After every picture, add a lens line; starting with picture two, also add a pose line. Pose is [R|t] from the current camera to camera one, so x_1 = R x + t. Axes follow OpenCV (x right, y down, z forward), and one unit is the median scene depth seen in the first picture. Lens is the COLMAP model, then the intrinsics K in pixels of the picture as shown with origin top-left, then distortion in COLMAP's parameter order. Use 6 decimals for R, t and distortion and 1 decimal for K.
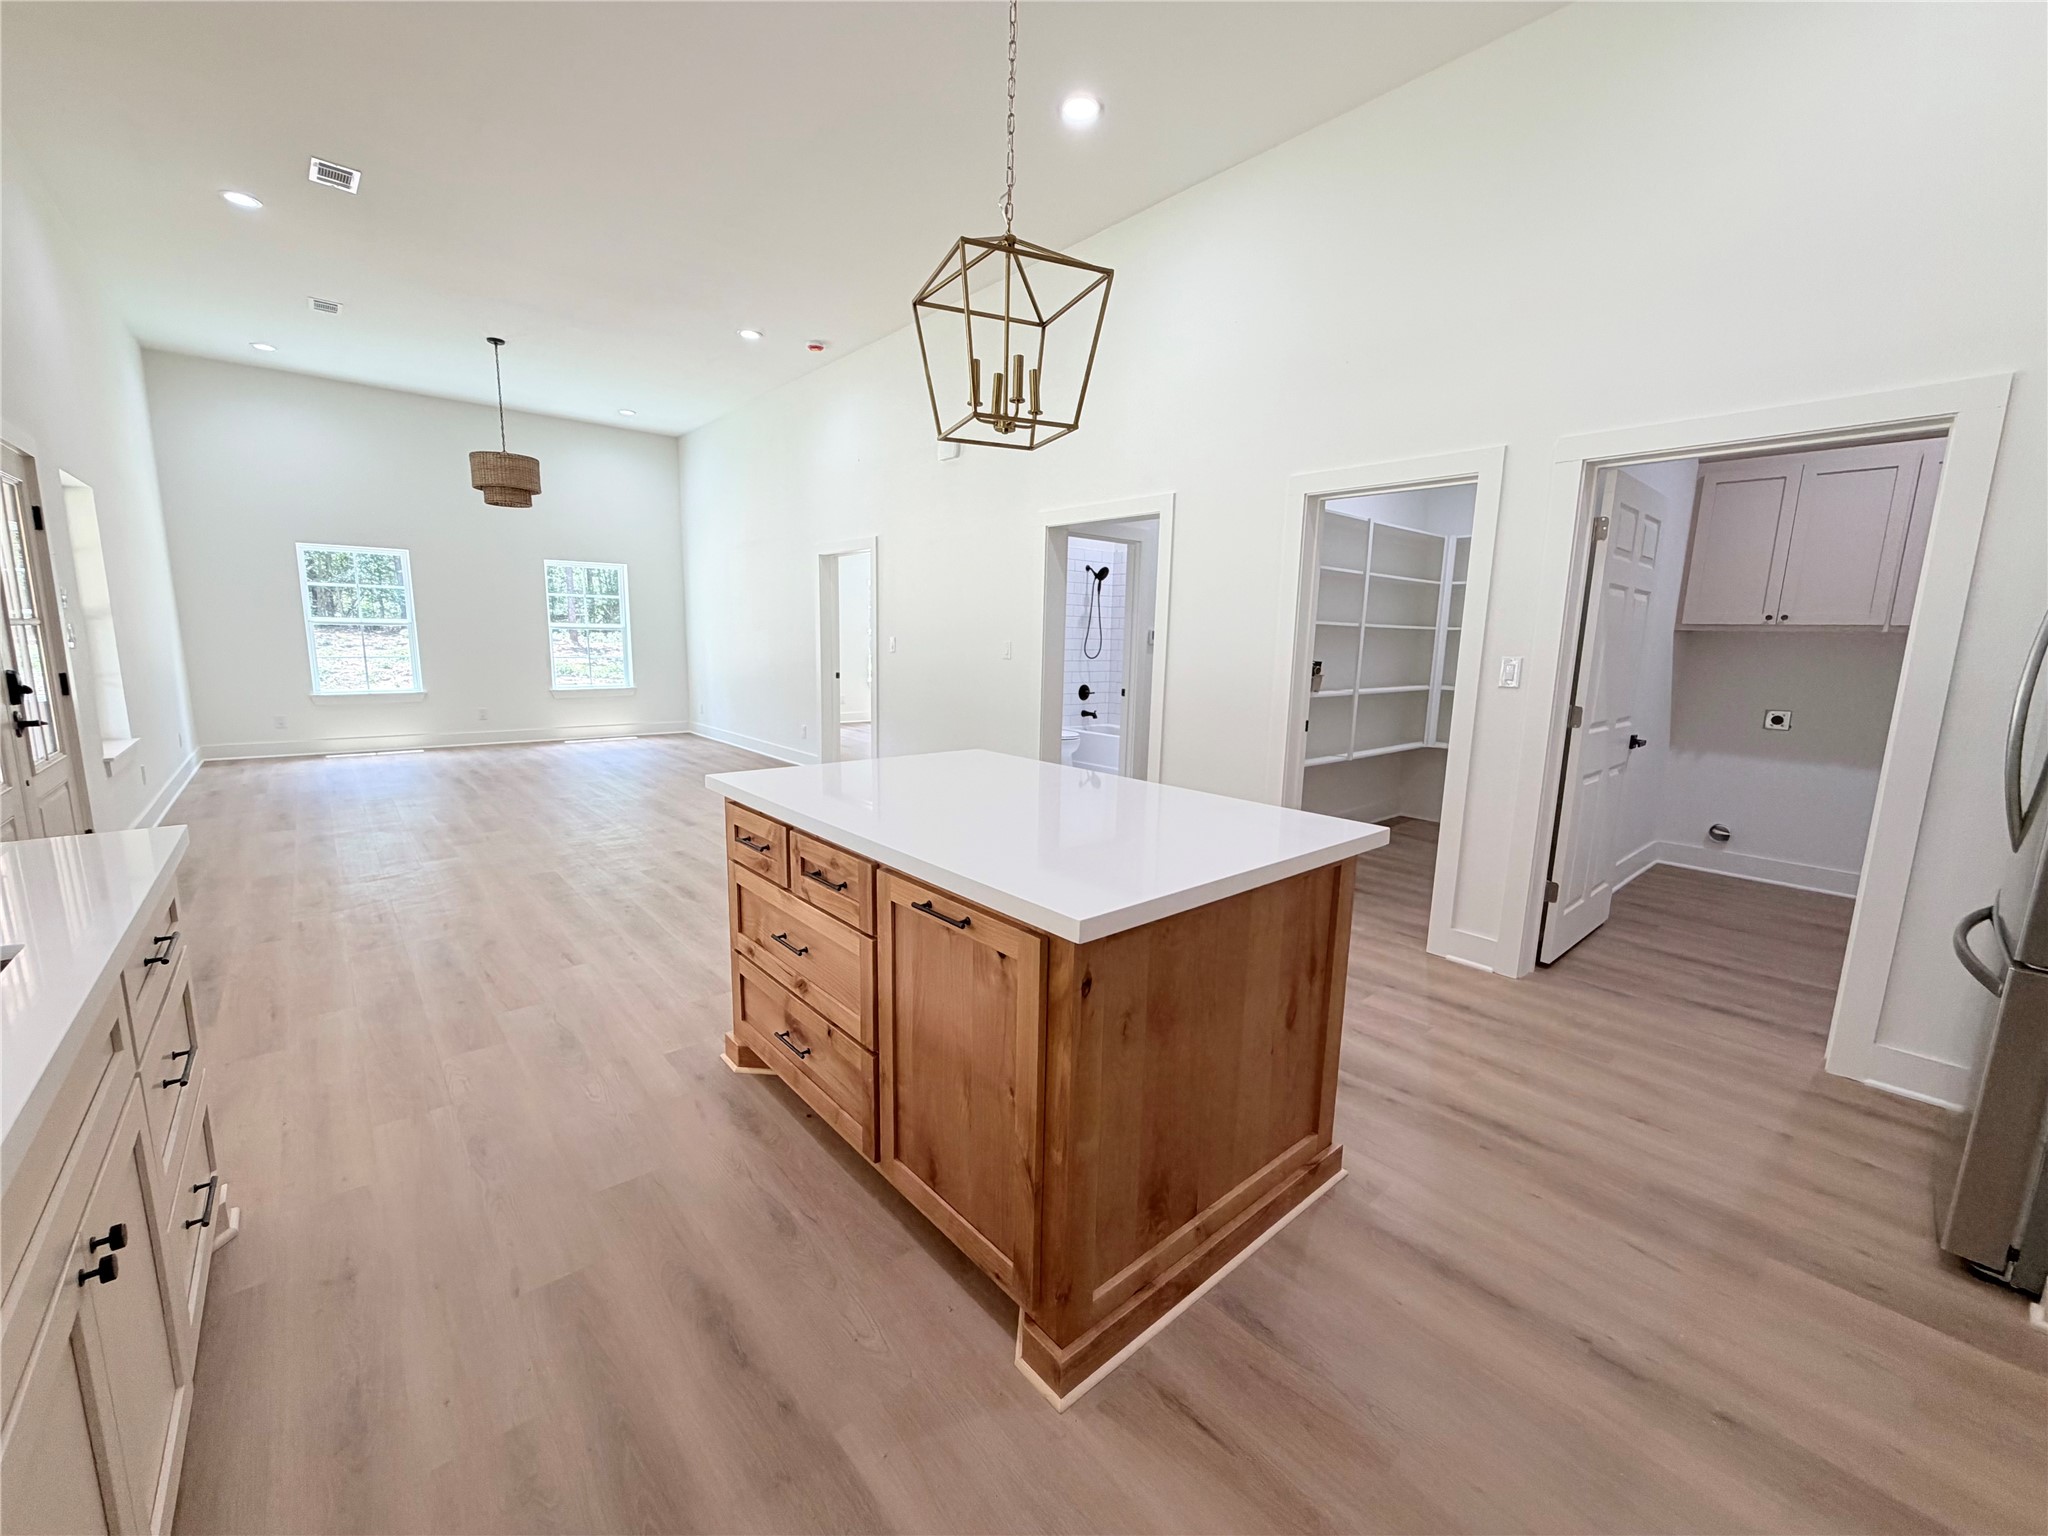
lens RADIAL K [[815.6, 0, 1018.2], [0, 815.6, 766.2], [0, 0, 1]] dist [0.001092, -0.000104]
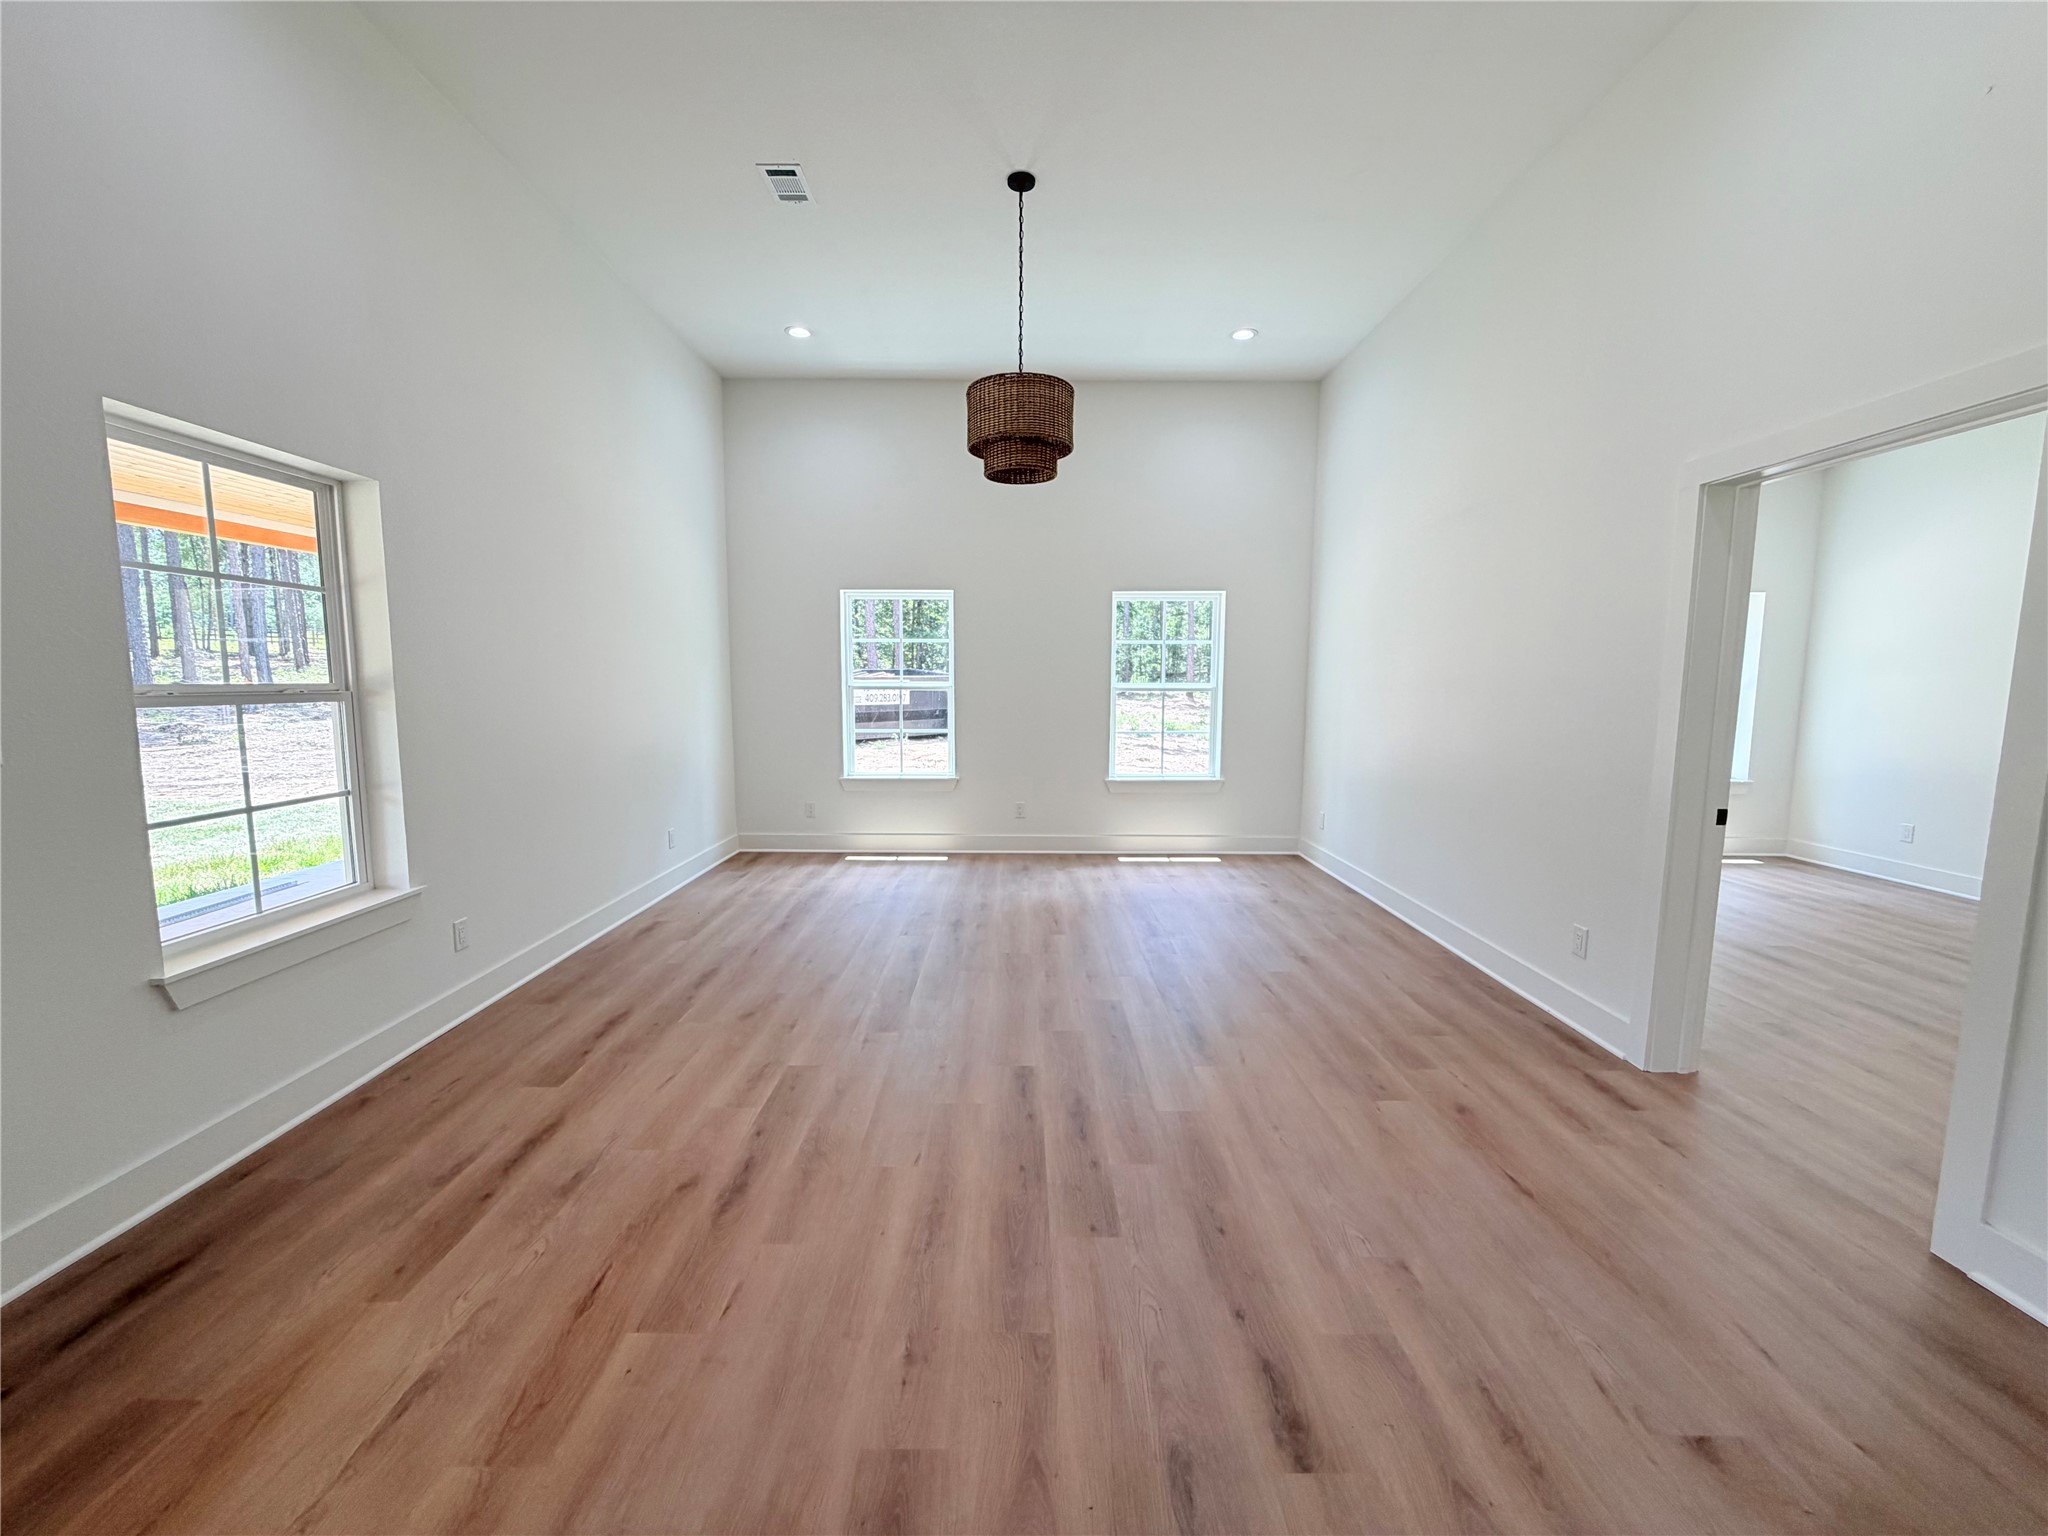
lens RADIAL K [[815.6, 0, 1020.5], [0, 815.6, 768.6], [0, 0, 1]] dist [0.001092, -0.000104]
pose [[0.759078, 0.052566, -0.648875, -0.523785], [-0.092322, 0.995353, -0.027366, -0.221196], [0.644421, 0.080678, 0.760403, 1.228772]]
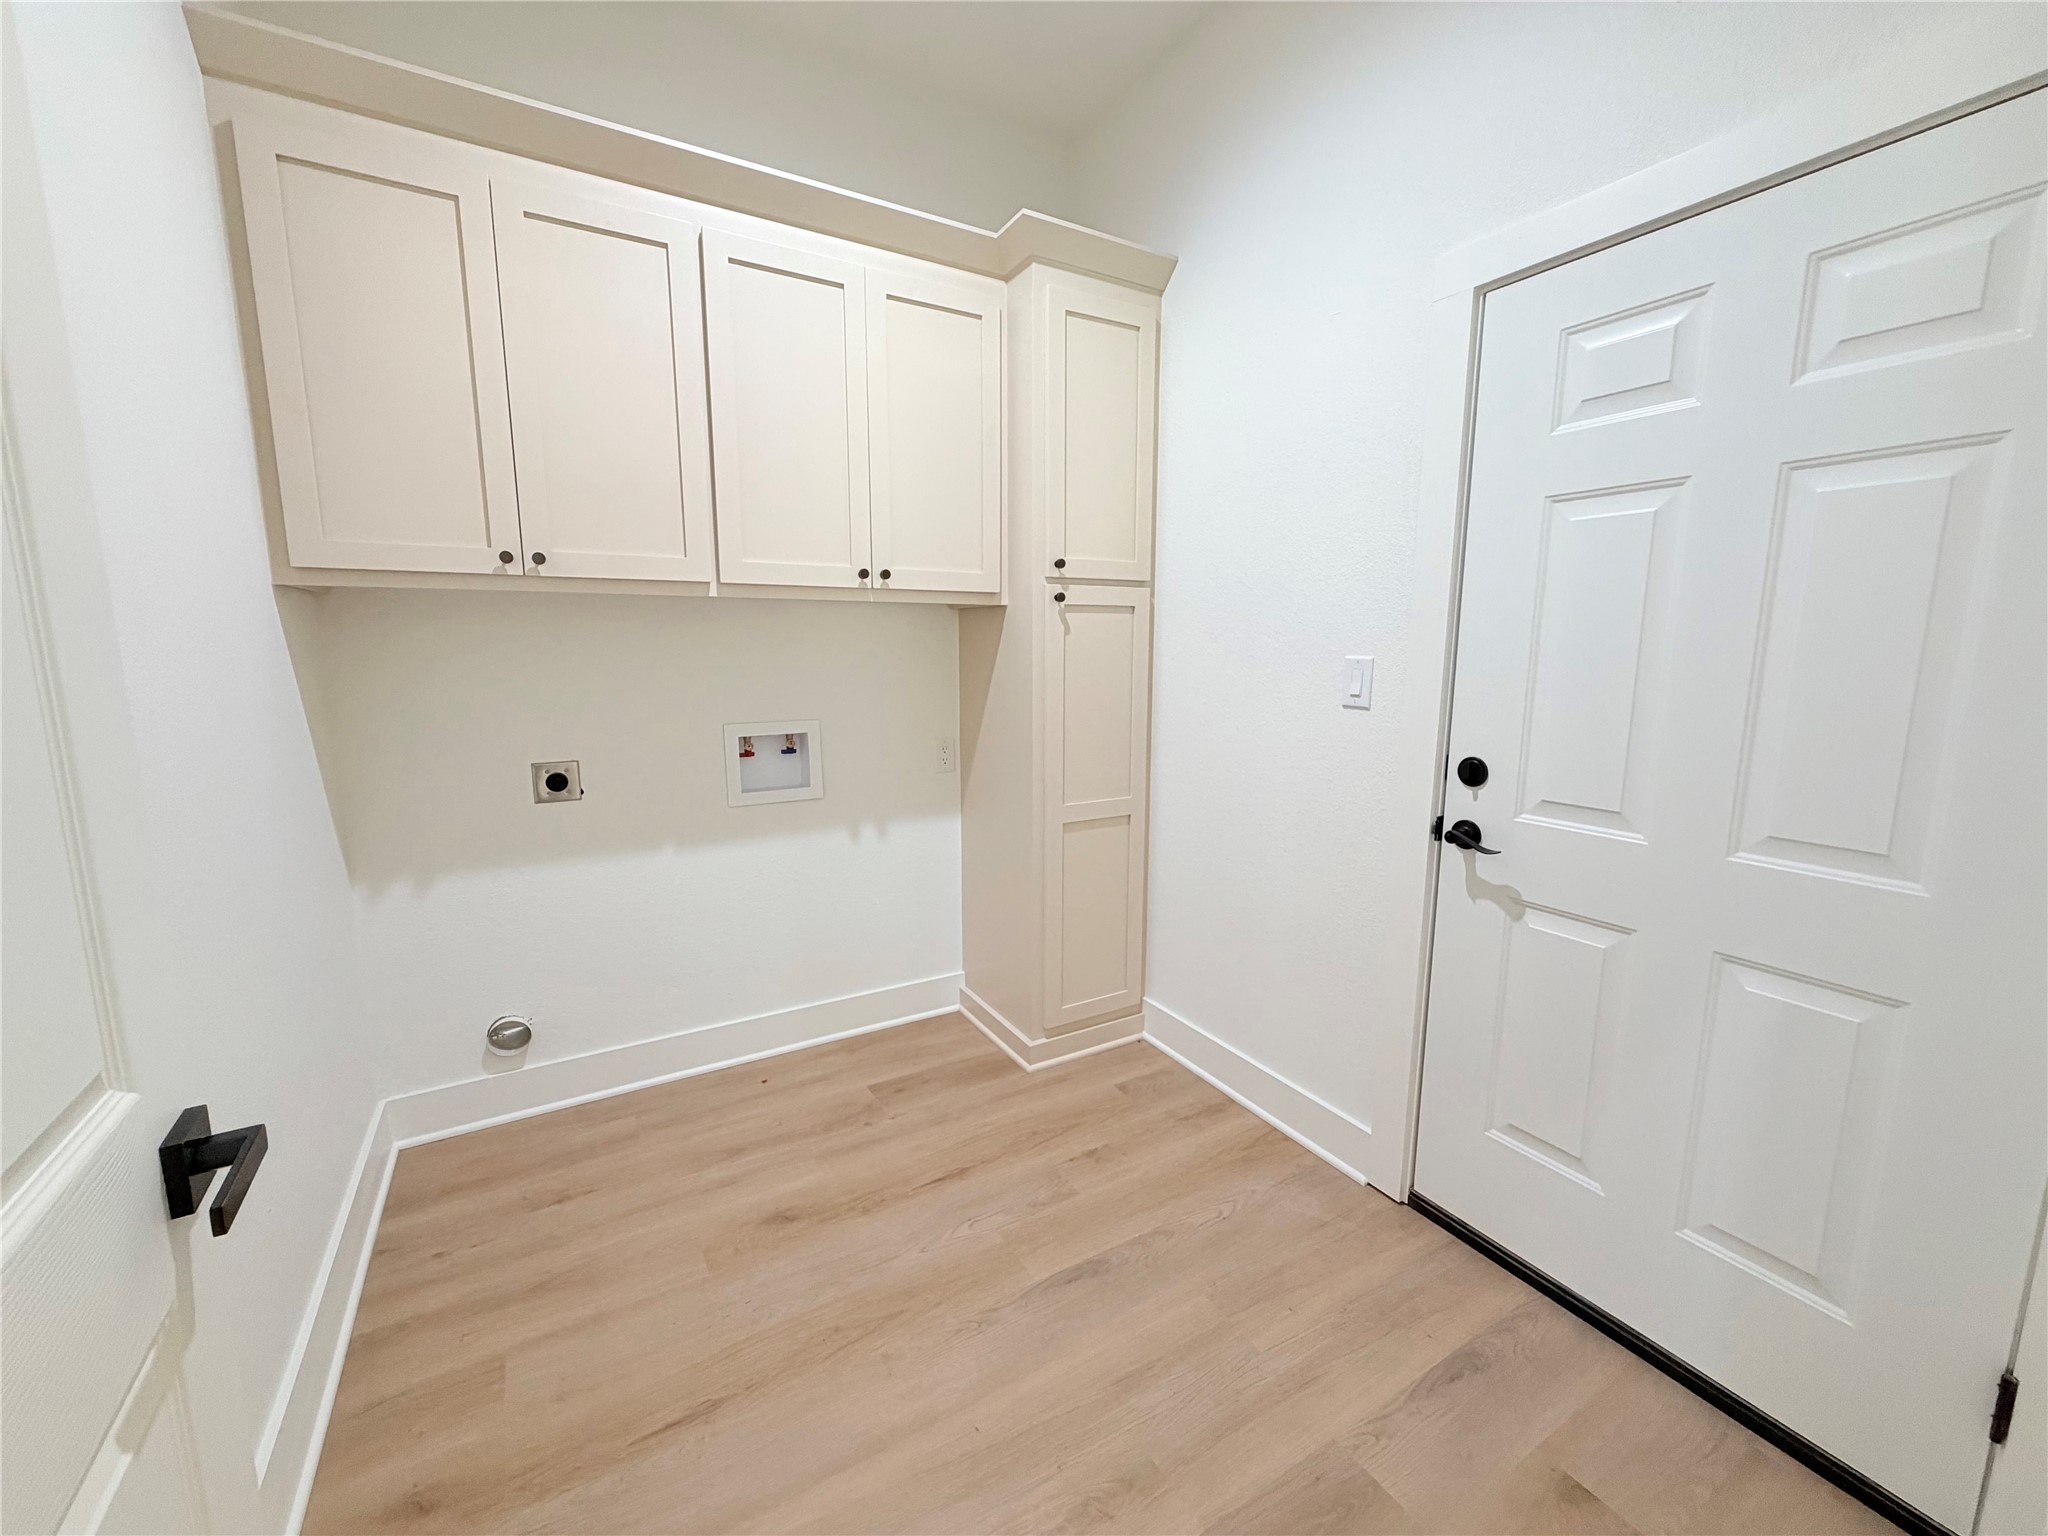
lens RADIAL K [[815.6, 0, 1012.1], [0, 815.6, 775.6], [0, 0, 1]] dist [0.001092, -0.000104]
pose [[0.176904, -0.183977, 0.966880, 0.721300], [0.162779, 0.974315, 0.155609, -0.128542], [-0.970674, 0.129860, 0.202308, 0.900395]]
